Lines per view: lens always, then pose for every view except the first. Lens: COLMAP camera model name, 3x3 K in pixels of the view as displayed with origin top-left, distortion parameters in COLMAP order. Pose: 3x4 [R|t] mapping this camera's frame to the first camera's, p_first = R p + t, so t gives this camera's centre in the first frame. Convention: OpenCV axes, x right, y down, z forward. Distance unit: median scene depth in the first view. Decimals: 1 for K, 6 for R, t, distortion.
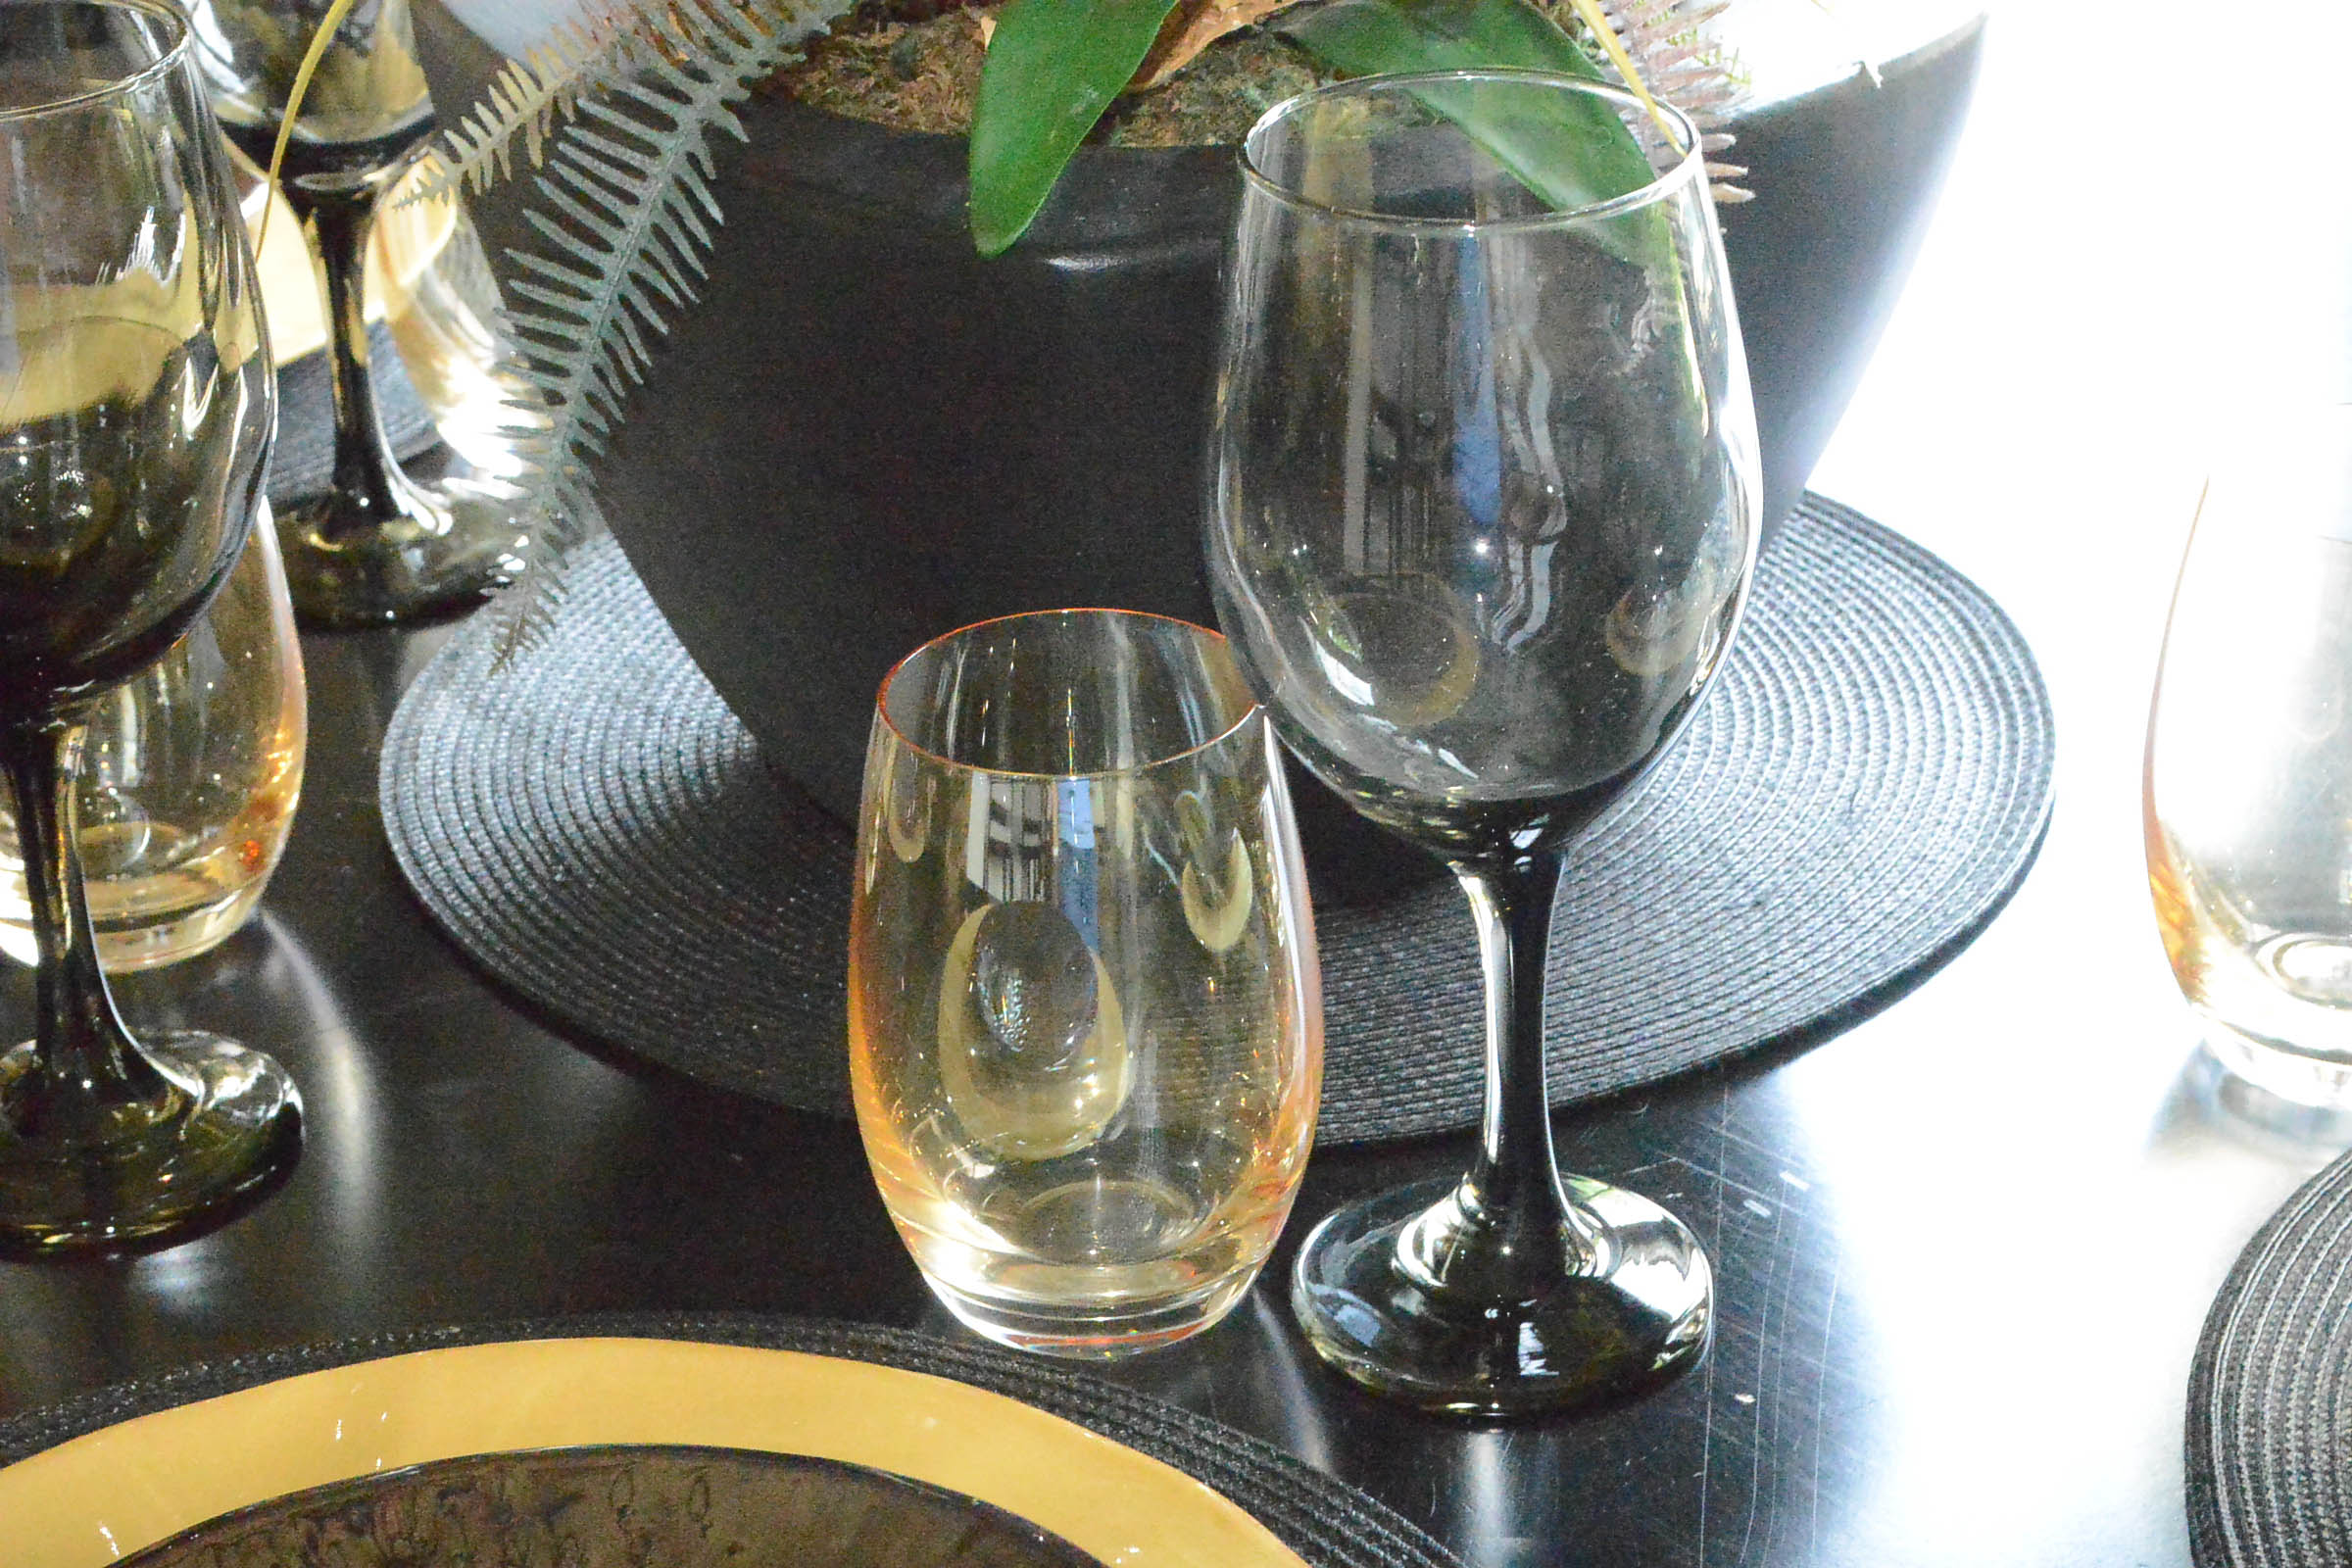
lens RADIAL K [[5097.8, 0, 1172.4], [0, 5097.8, 786.9], [0, 0, 1]] dist [0.010065, 0.000000]
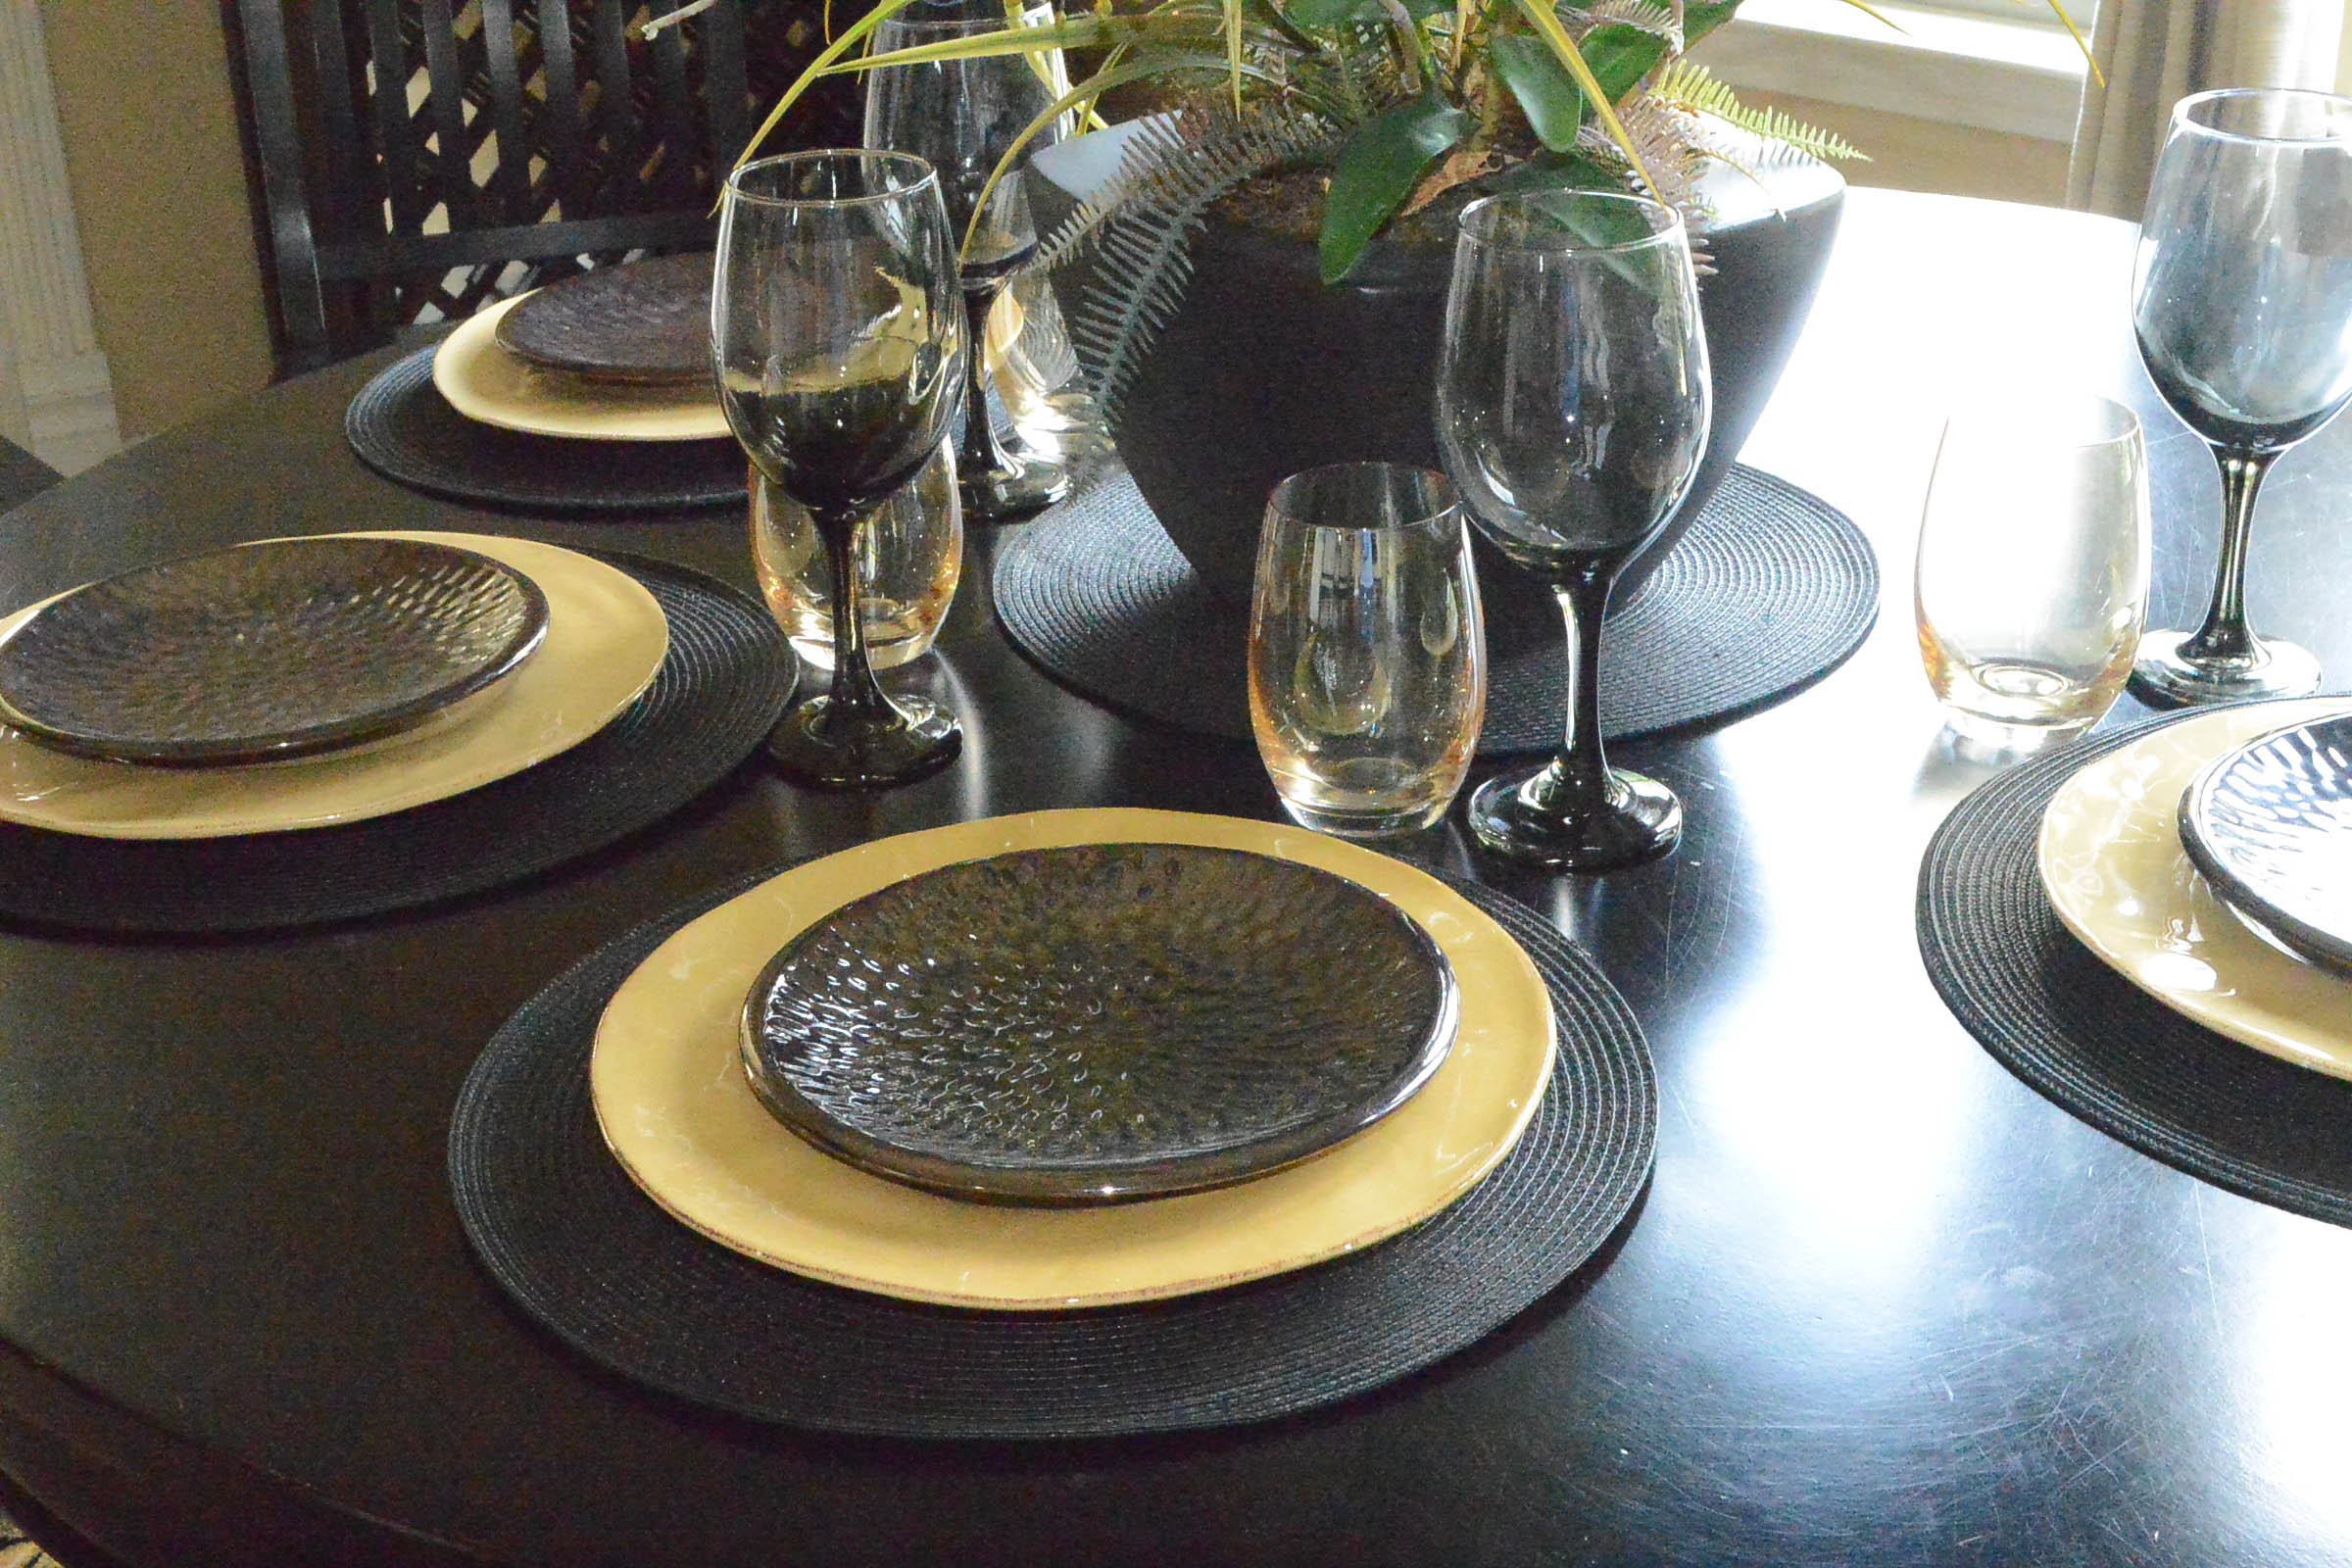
lens RADIAL K [[3417.0, 0, 1179.7], [0, 3417.0, 780.4], [0, 0, 1]] dist [-0.016604, 0.000000]
pose [[0.997857, 0.025157, -0.060399, -0.007964], [-0.026840, 0.999269, -0.027206, 0.121171], [0.059670, 0.028769, 0.997803, -0.316439]]
